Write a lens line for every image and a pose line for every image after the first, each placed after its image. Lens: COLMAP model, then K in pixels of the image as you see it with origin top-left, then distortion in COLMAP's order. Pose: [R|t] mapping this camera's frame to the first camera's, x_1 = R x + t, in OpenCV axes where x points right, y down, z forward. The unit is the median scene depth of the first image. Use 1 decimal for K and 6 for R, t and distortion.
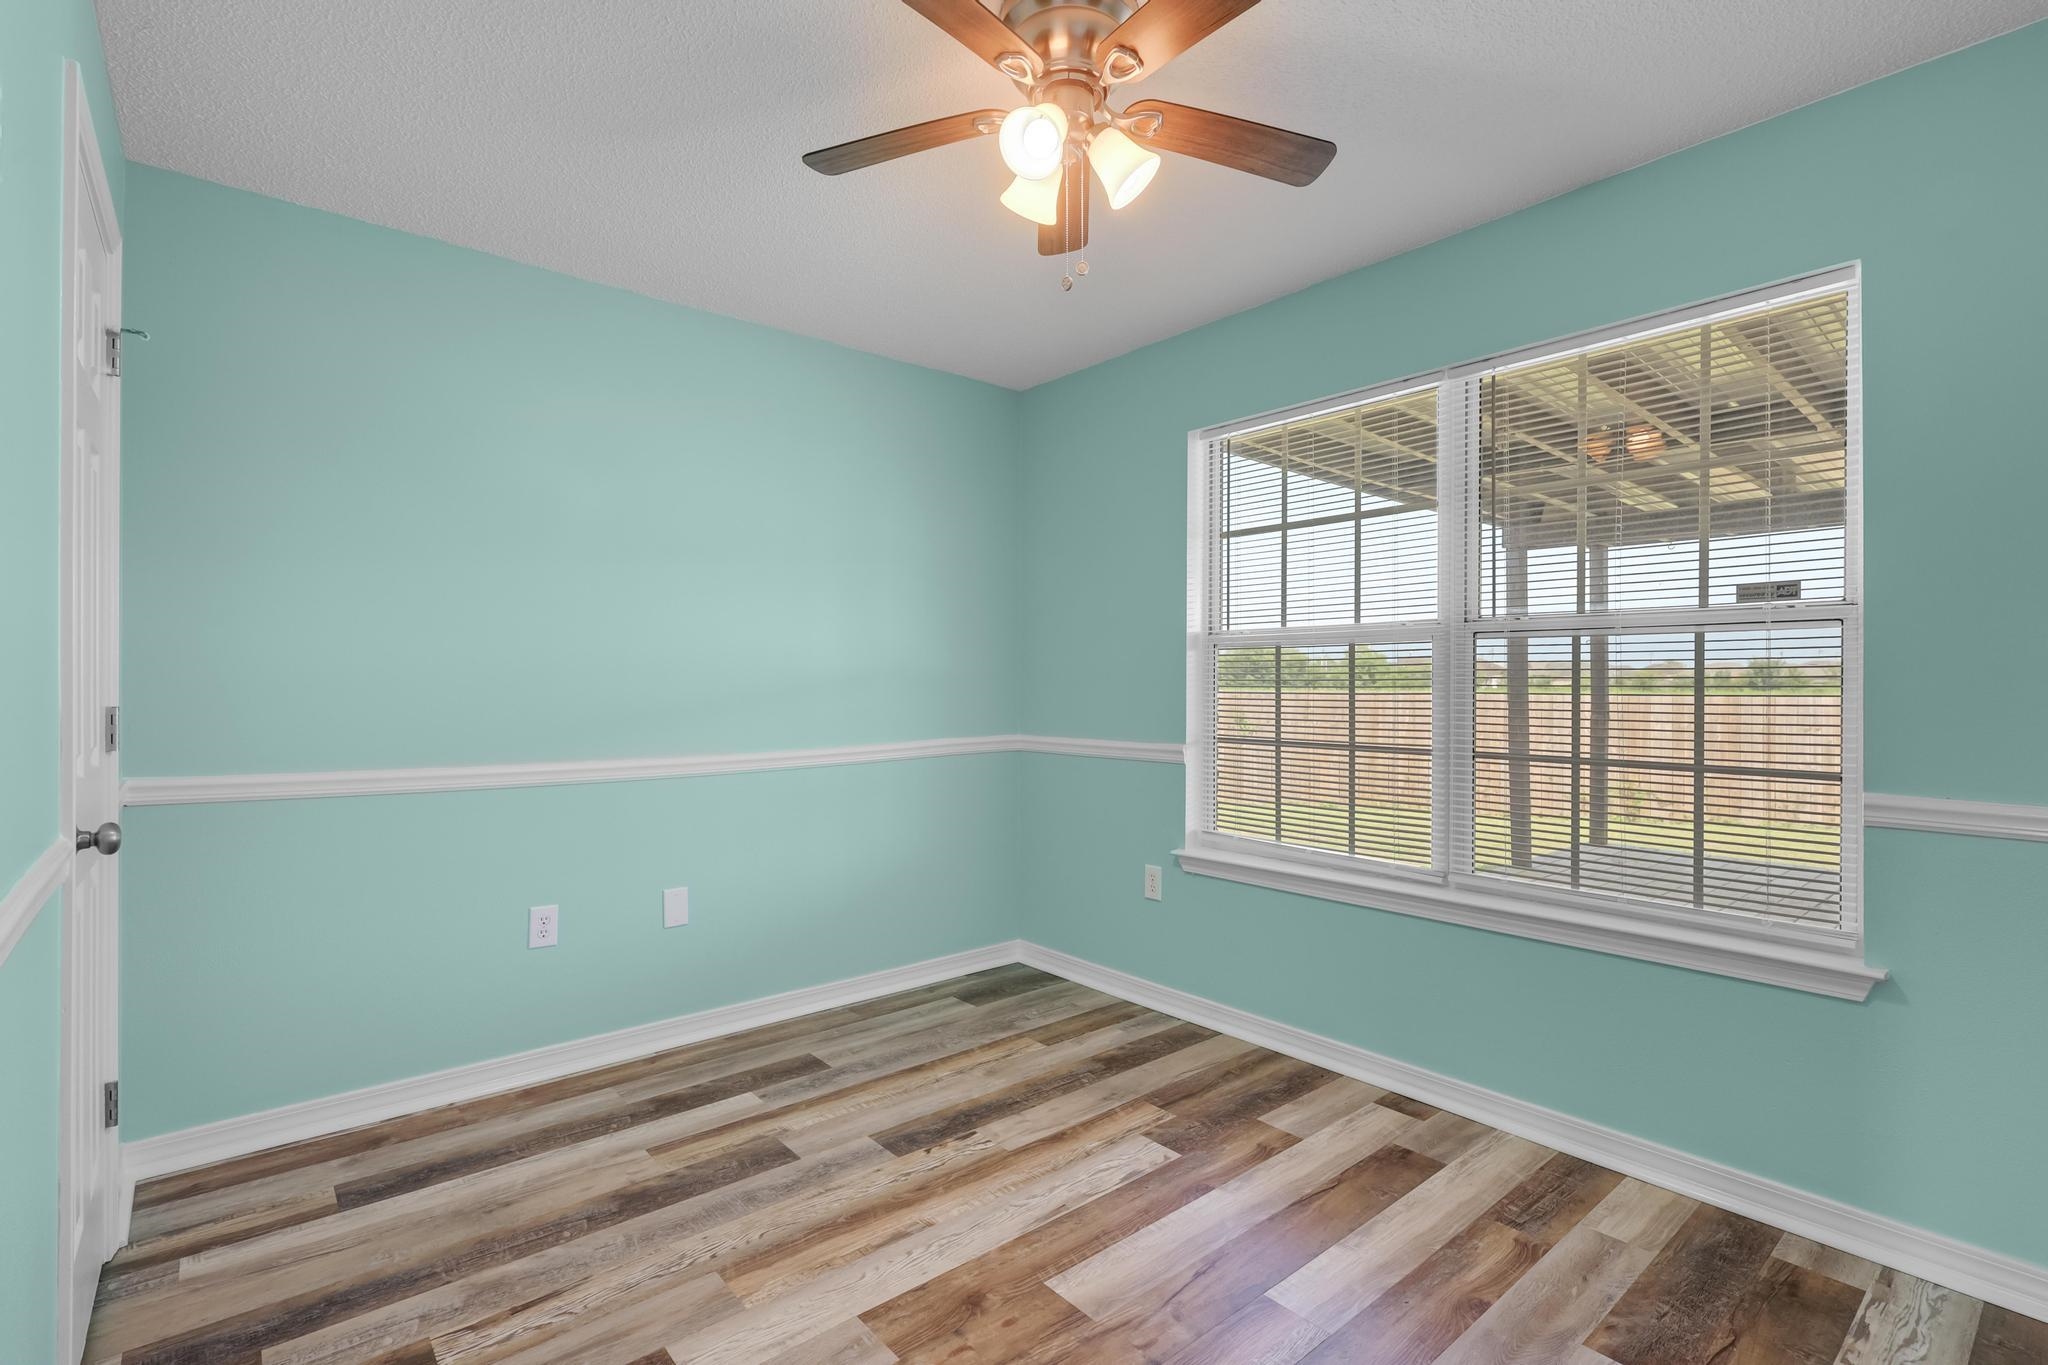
lens RADIAL K [[948.4, 0, 1019.3], [0, 948.4, 685.3], [0, 0, 1]] dist [0.003316, 0.000315]
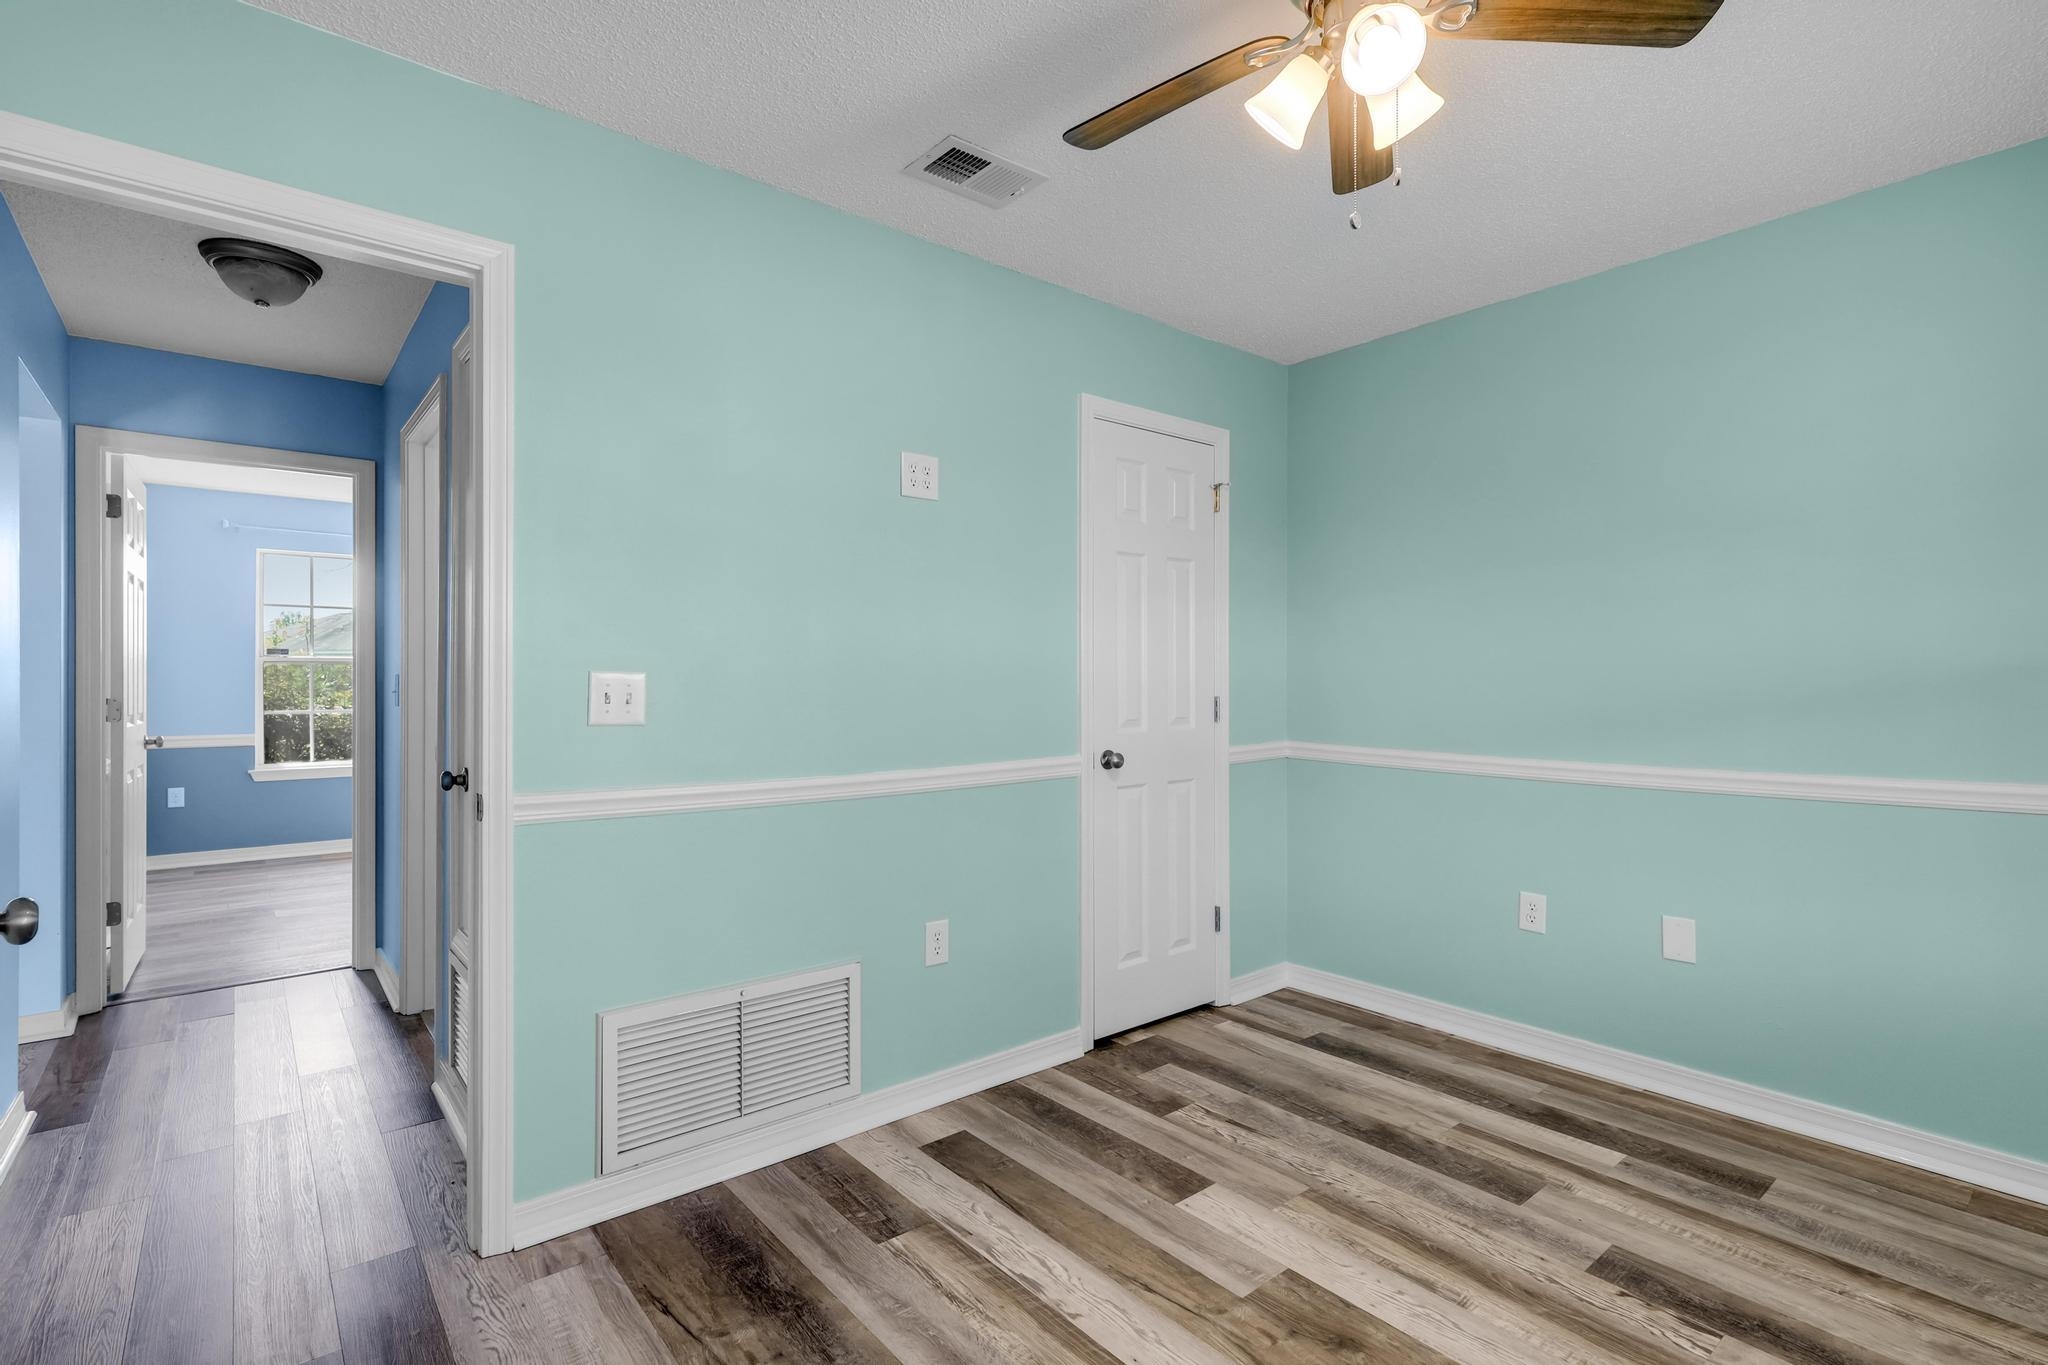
lens RADIAL K [[951.8, 0, 1024.7], [0, 951.8, 673.9], [0, 0, 1]] dist [0.001877, 0.000041]
pose [[-0.012024, -0.011107, -0.999866, 0.678154], [0.000855, 0.999938, -0.011118, -0.004082], [0.999927, -0.000989, -0.012014, 0.517187]]
